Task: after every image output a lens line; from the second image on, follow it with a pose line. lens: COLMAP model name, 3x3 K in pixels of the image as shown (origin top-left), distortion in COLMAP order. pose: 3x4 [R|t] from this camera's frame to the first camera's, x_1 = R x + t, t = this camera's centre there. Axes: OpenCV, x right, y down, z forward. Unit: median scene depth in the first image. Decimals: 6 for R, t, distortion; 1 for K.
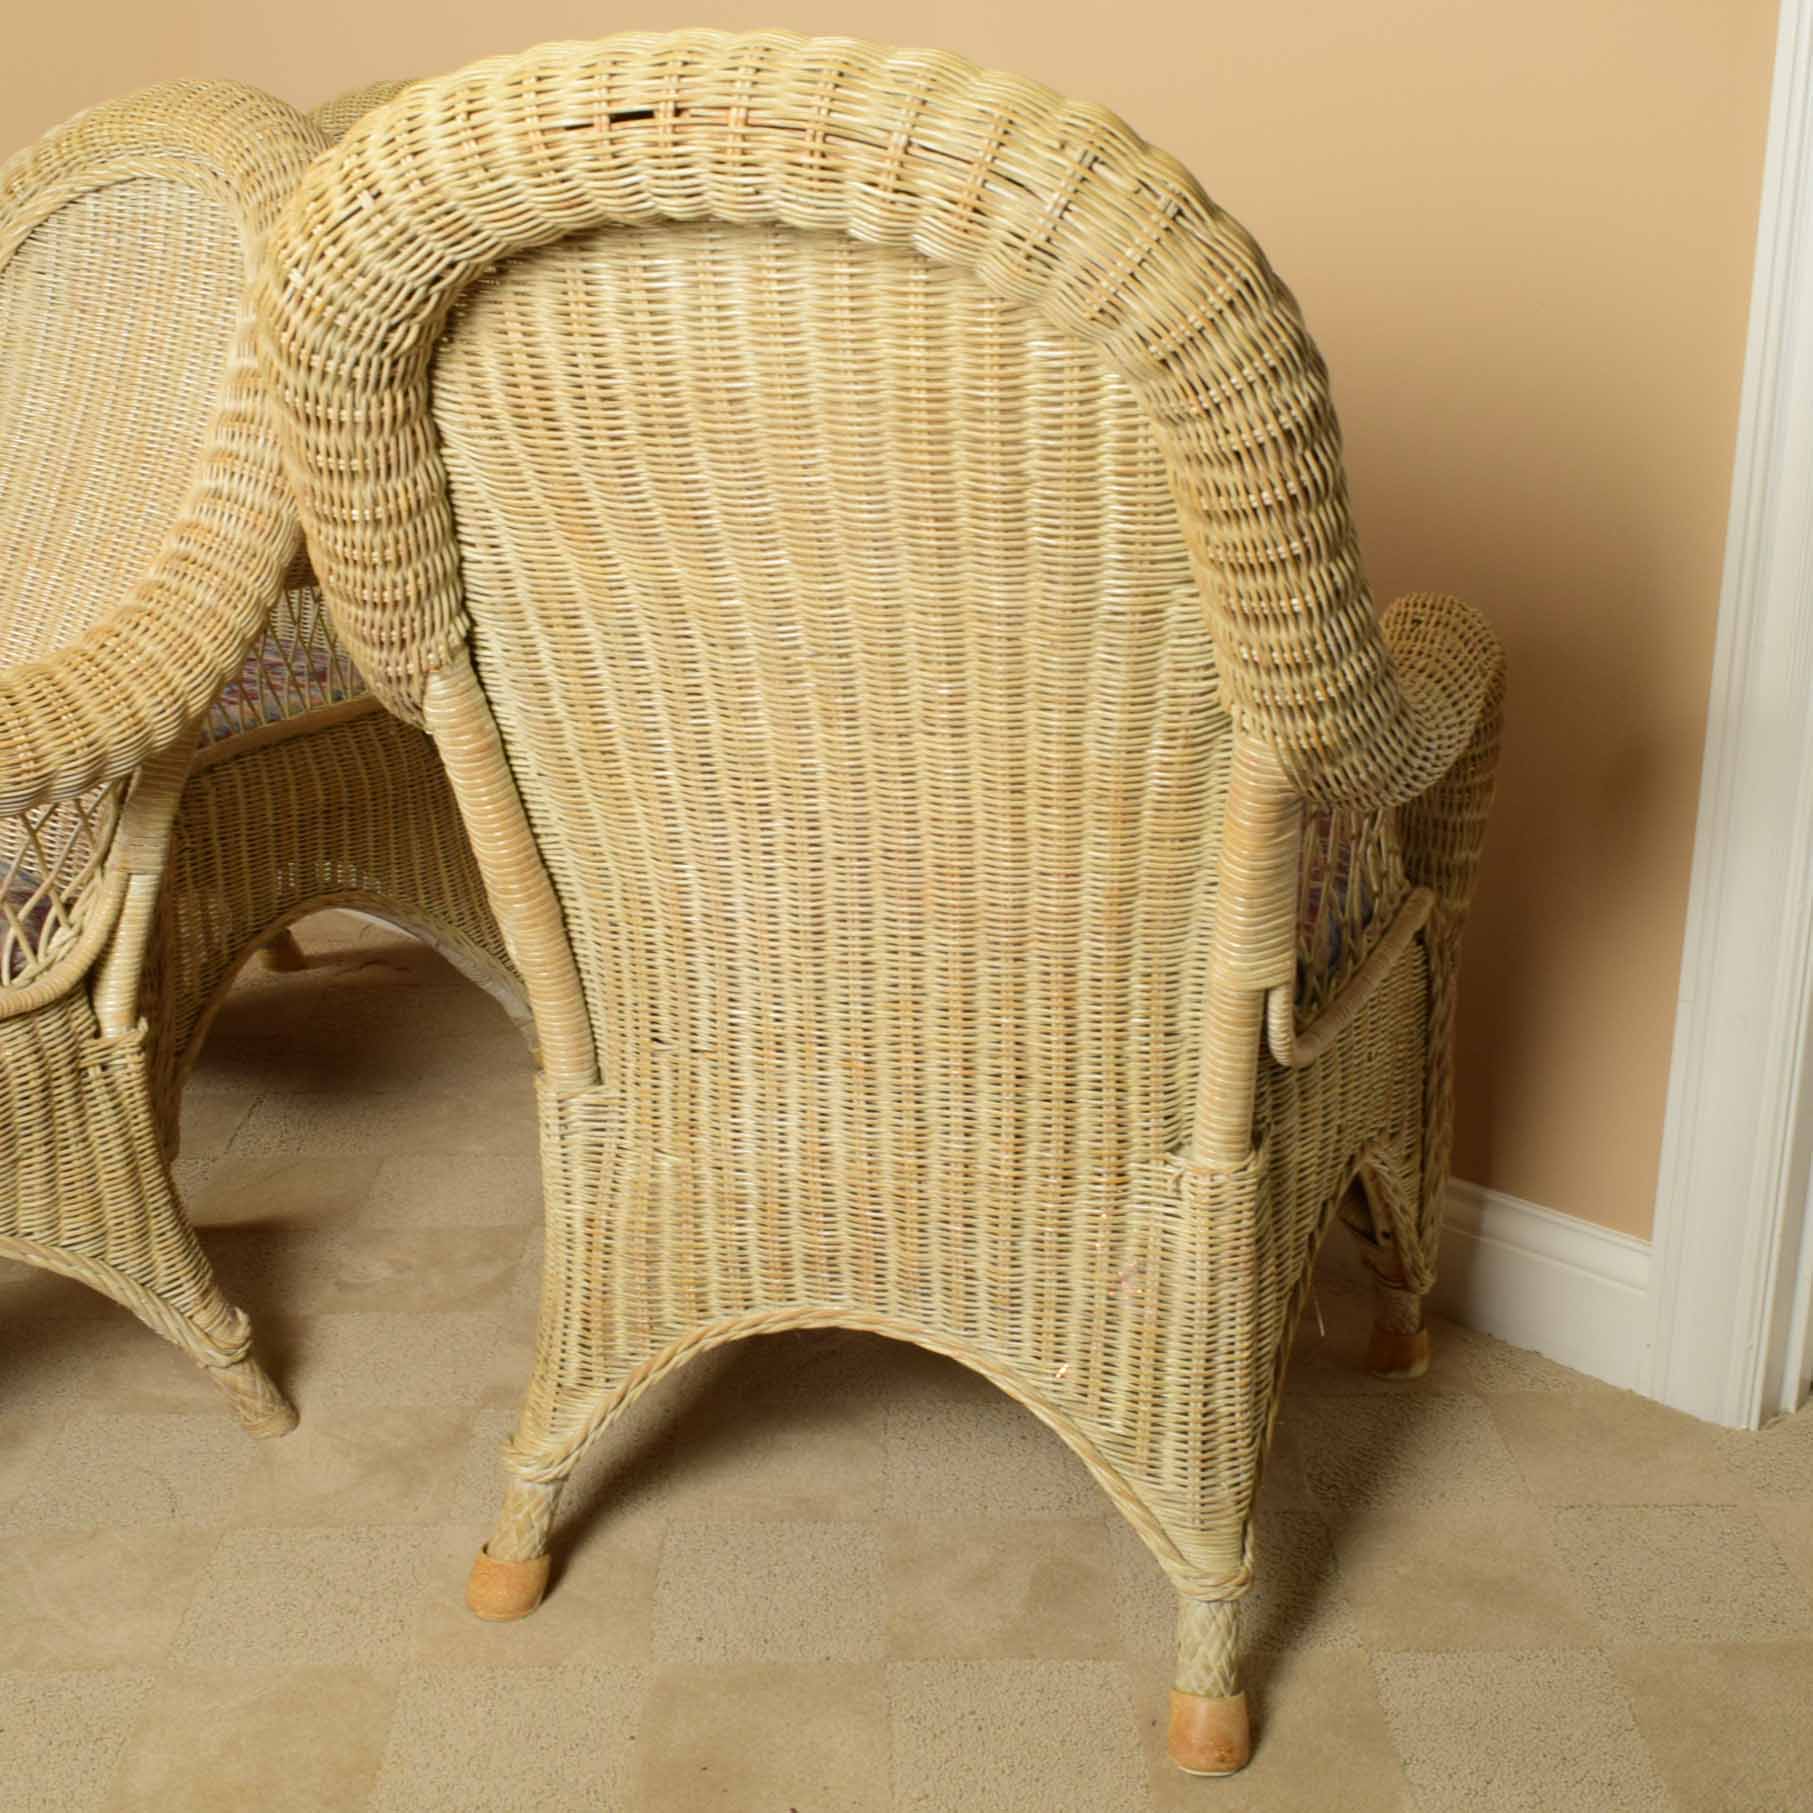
lens RADIAL K [[2336.8, 0, 1014.6], [0, 2336.8, 861.6], [0, 0, 1]] dist [-0.019843, 0.003600]
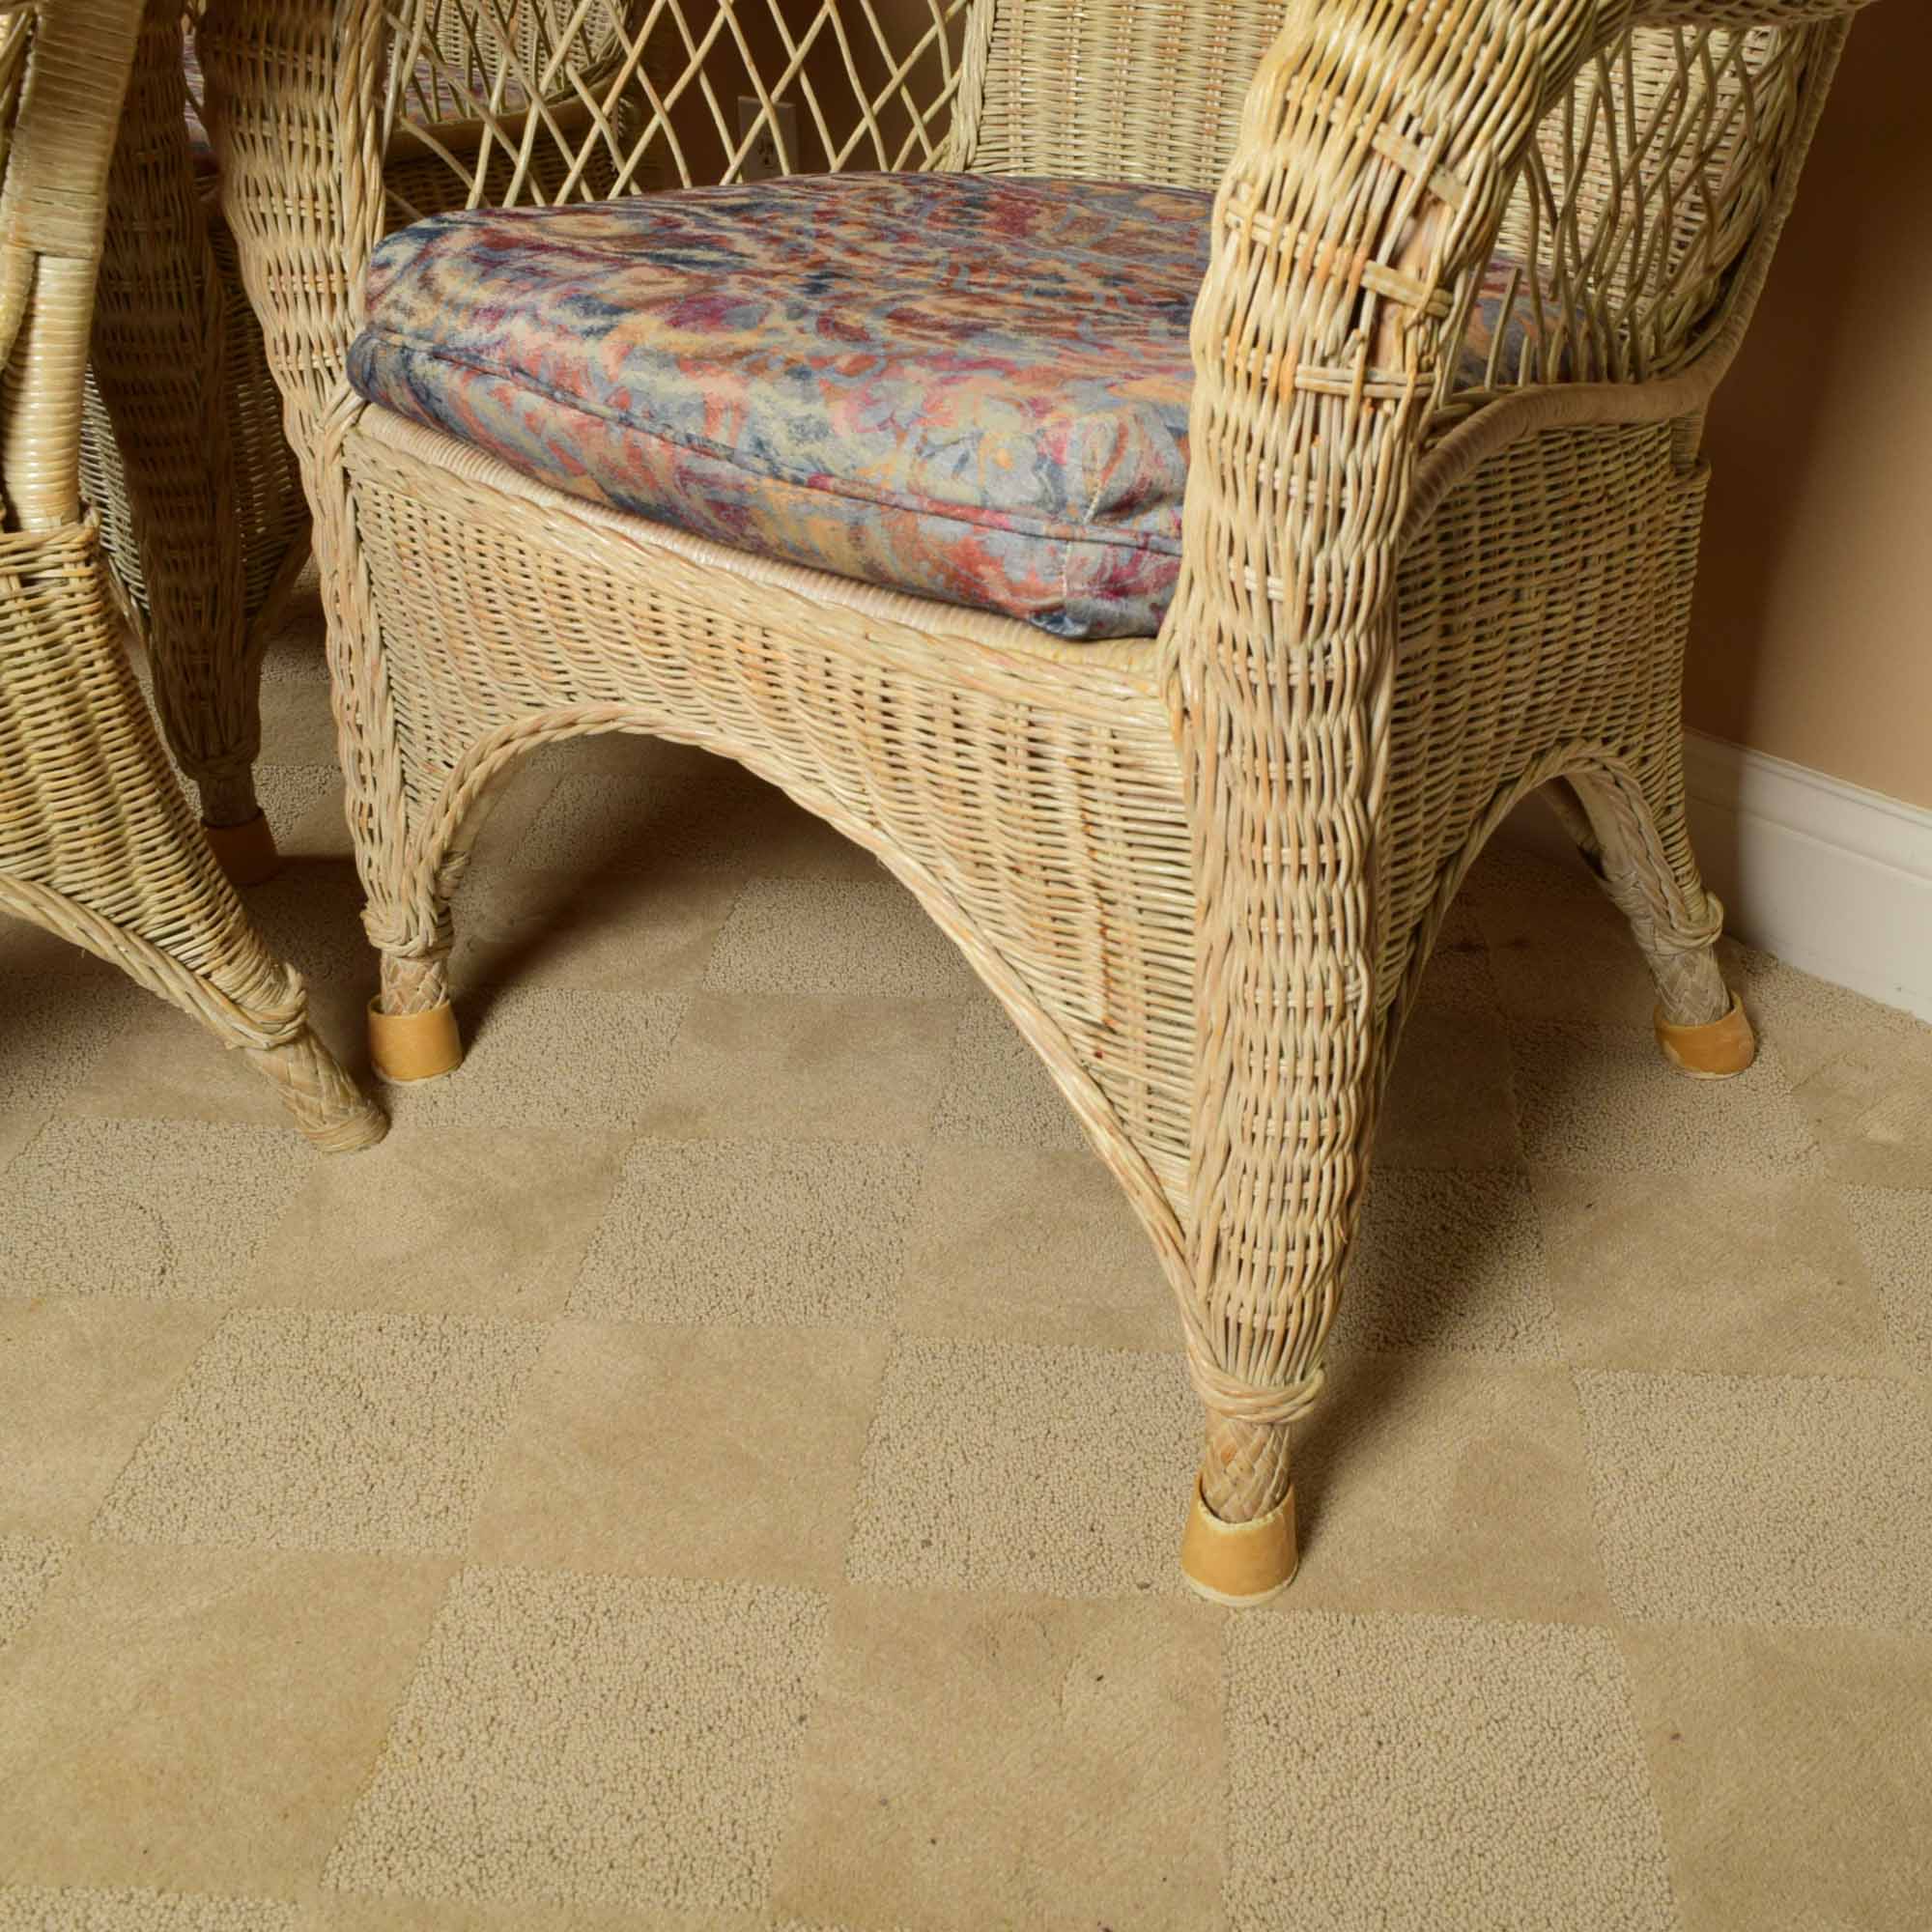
lens RADIAL K [[2255.9, 0, 1166.9], [0, 2255.9, 963.5], [0, 0, 1]] dist [-0.021836, 0.009186]
pose [[0.997449, 0.044870, -0.055517, -0.047225], [-0.033896, 0.982187, 0.184825, 0.068873], [0.062821, -0.182471, 0.981202, 0.416124]]
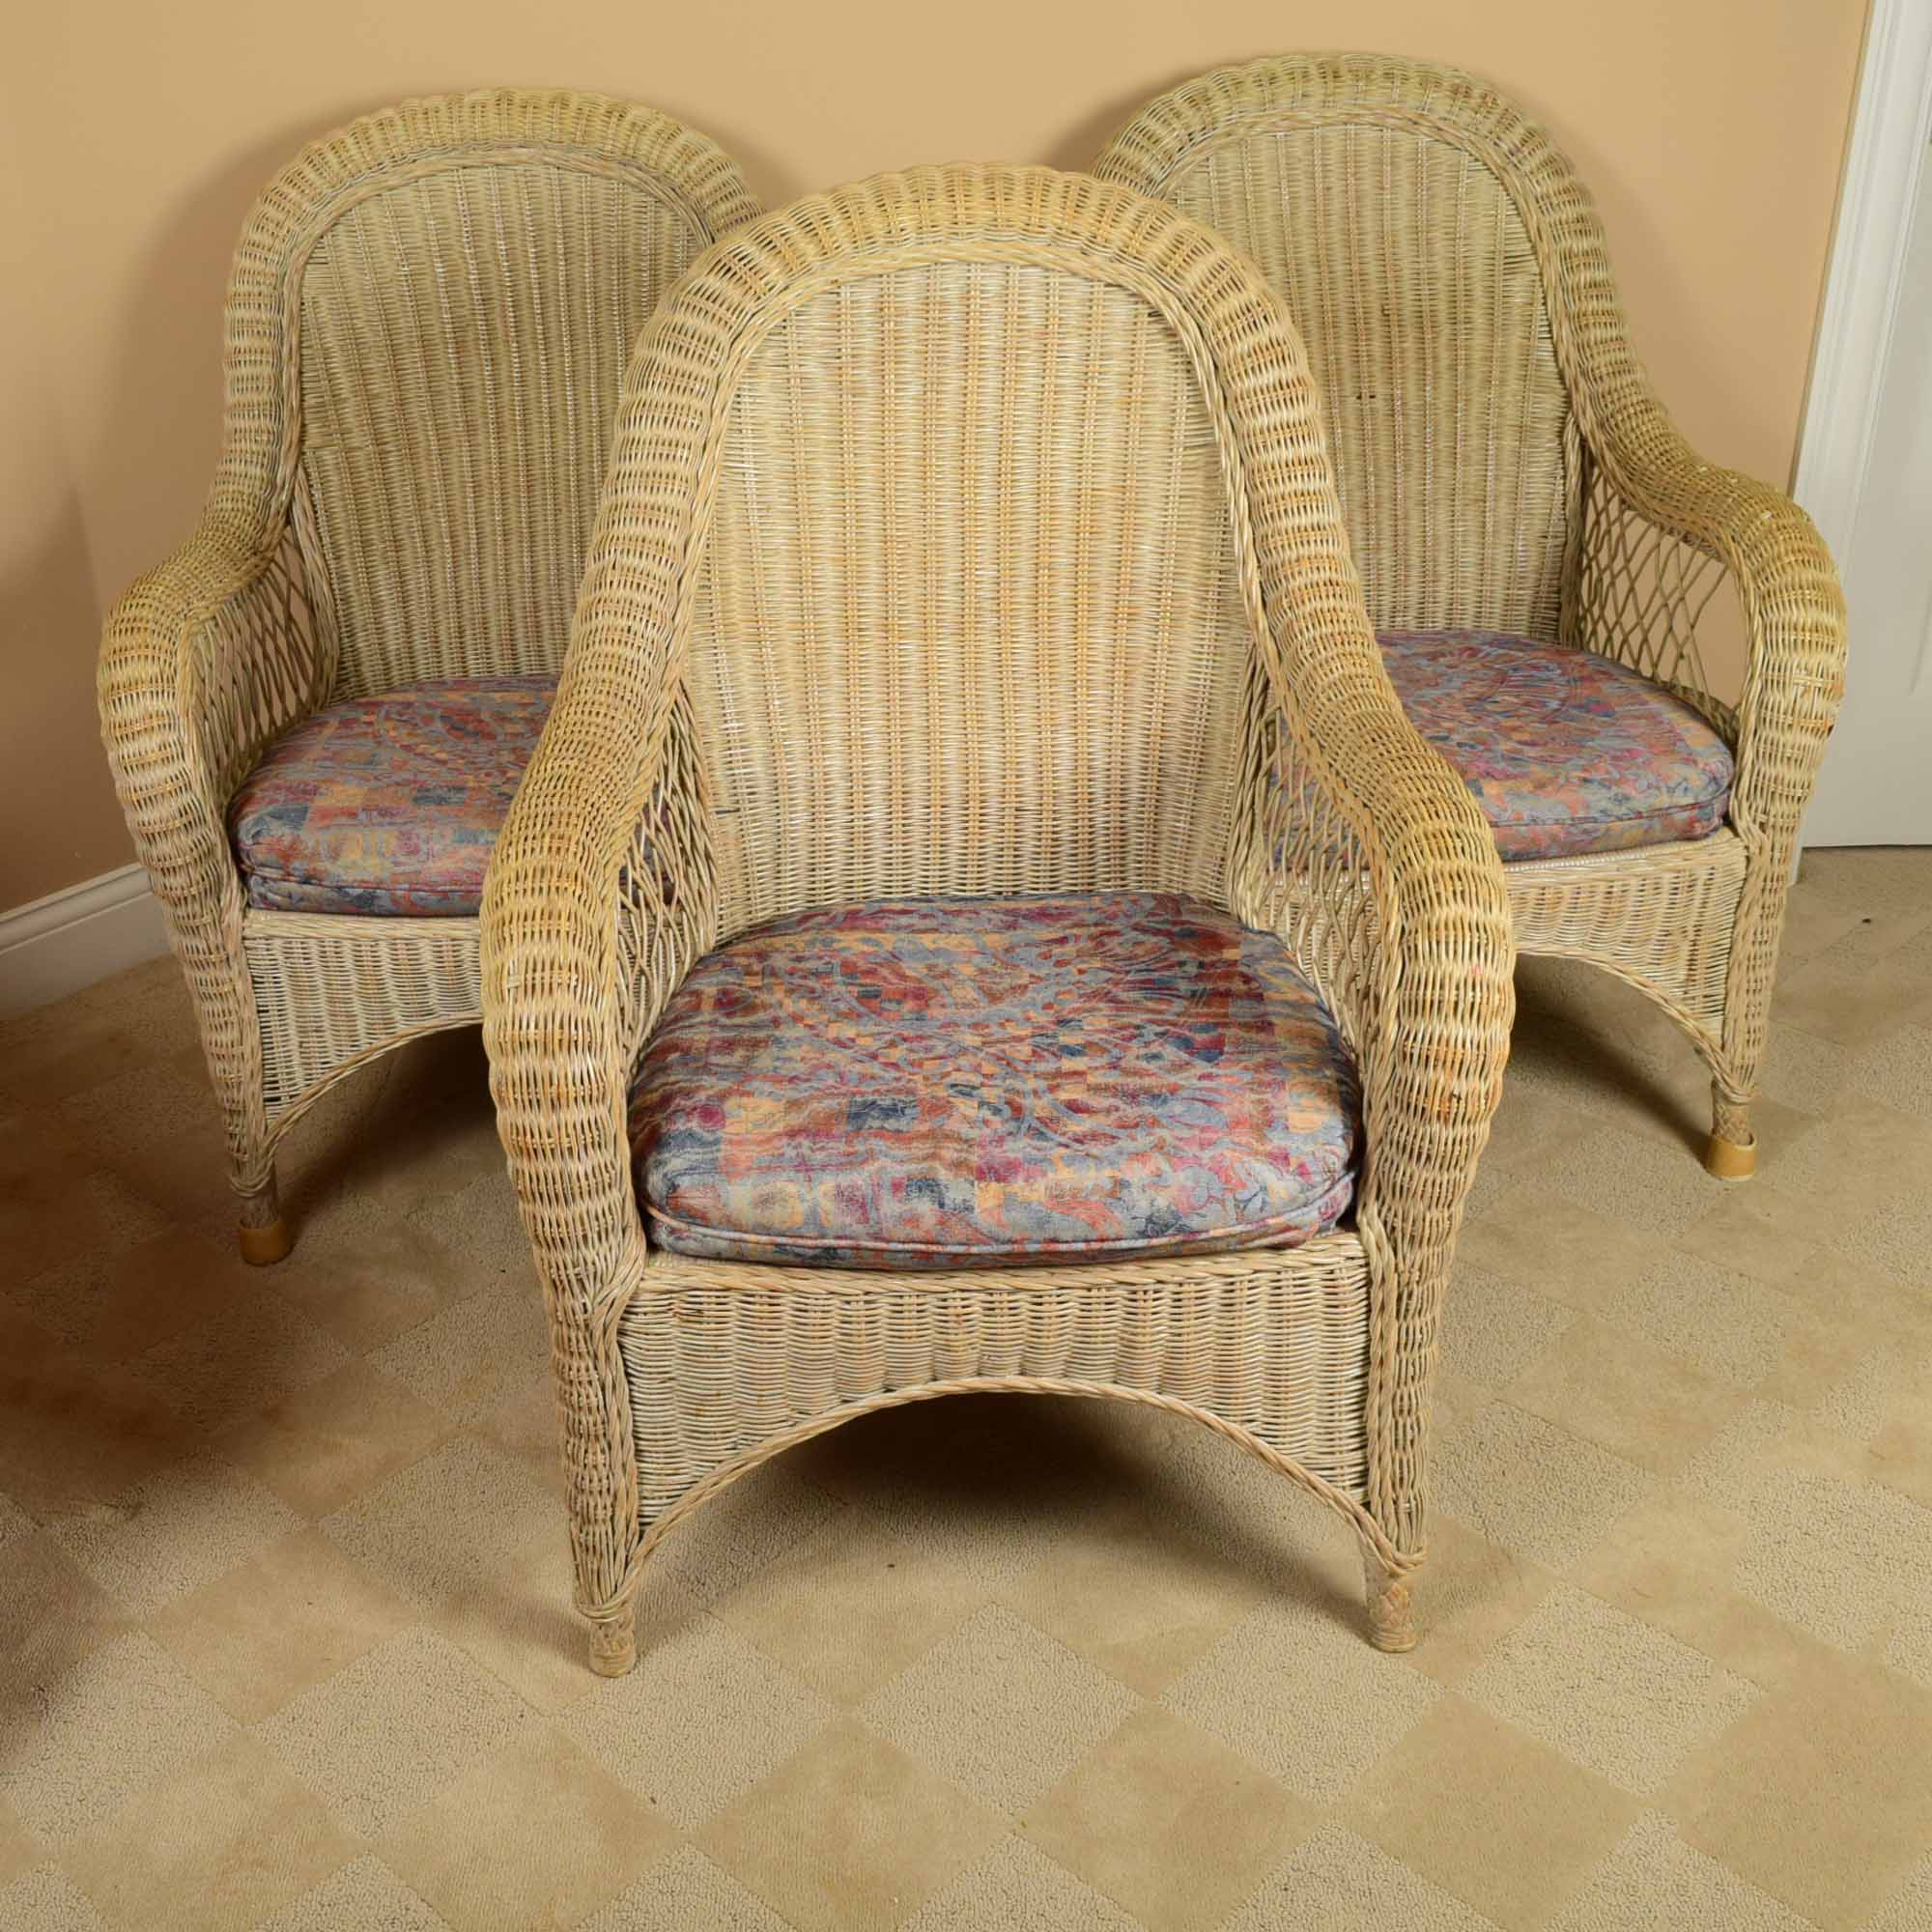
lens RADIAL K [[2215.9, 0, 905.4], [0, 2215.9, 967.1], [0, 0, 1]] dist [-0.021288, -0.000064]
pose [[0.725274, -0.350314, 0.592670, -1.228000], [0.237473, 0.935326, 0.262245, -0.287695], [-0.646208, -0.049457, 0.761558, 0.229702]]
